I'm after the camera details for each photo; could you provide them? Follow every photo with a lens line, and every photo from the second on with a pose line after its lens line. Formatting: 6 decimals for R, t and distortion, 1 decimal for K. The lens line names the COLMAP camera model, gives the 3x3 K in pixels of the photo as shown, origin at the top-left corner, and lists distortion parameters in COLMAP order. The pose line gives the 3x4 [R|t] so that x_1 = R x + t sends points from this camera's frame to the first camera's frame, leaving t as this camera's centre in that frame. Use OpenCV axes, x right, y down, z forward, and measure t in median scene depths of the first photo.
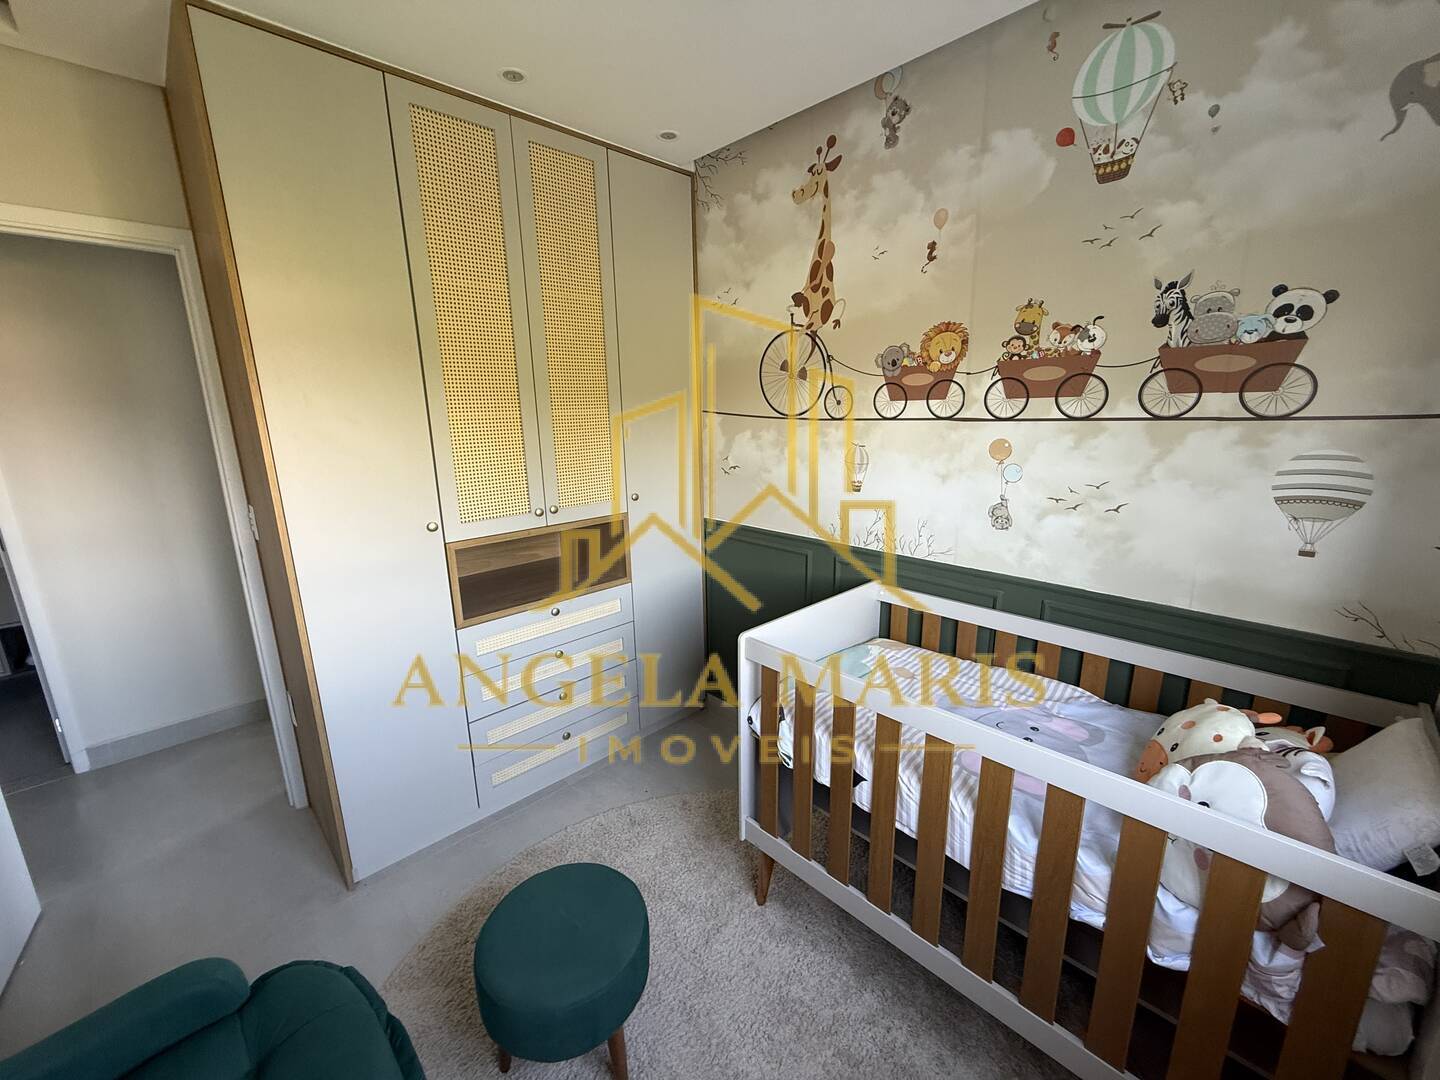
lens RADIAL K [[573.4, 0, 706.6], [0, 573.4, 537.9], [0, 0, 1]] dist [-0.000869, 0.000319]
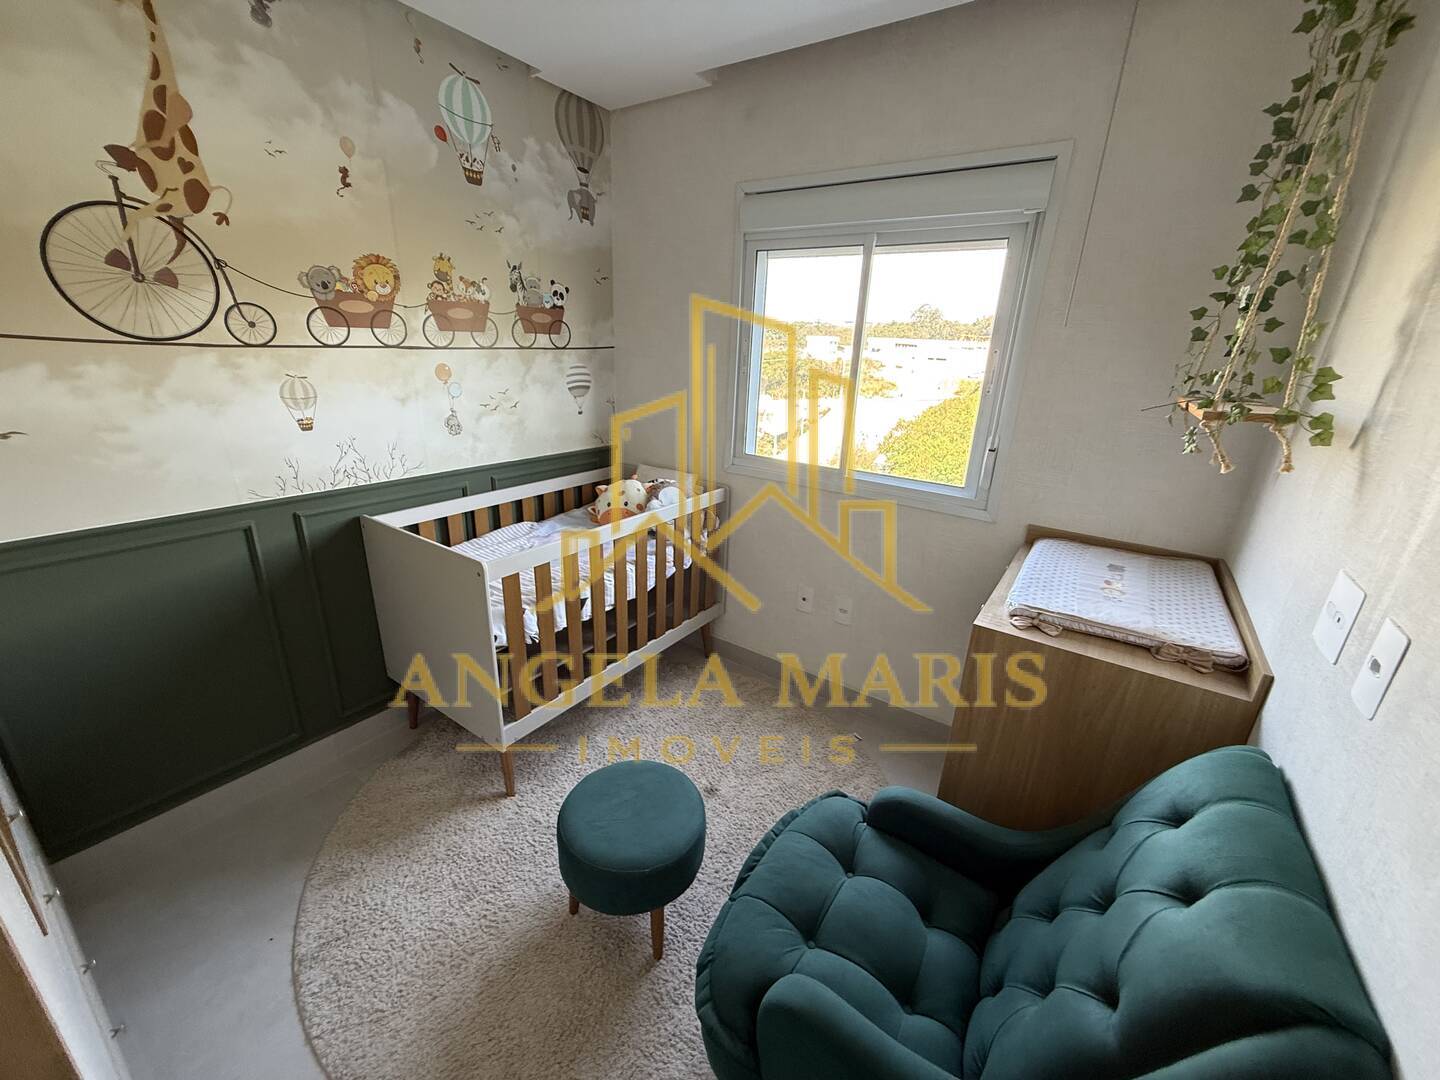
lens RADIAL K [[573.4, 0, 707.3], [0, 573.4, 539.8], [0, 0, 1]] dist [-0.000869, 0.000319]
pose [[-0.191554, -0.308429, 0.931761, -0.900867], [0.191100, 0.919451, 0.343642, -0.136814], [-0.962698, 0.243886, -0.117184, 0.672219]]
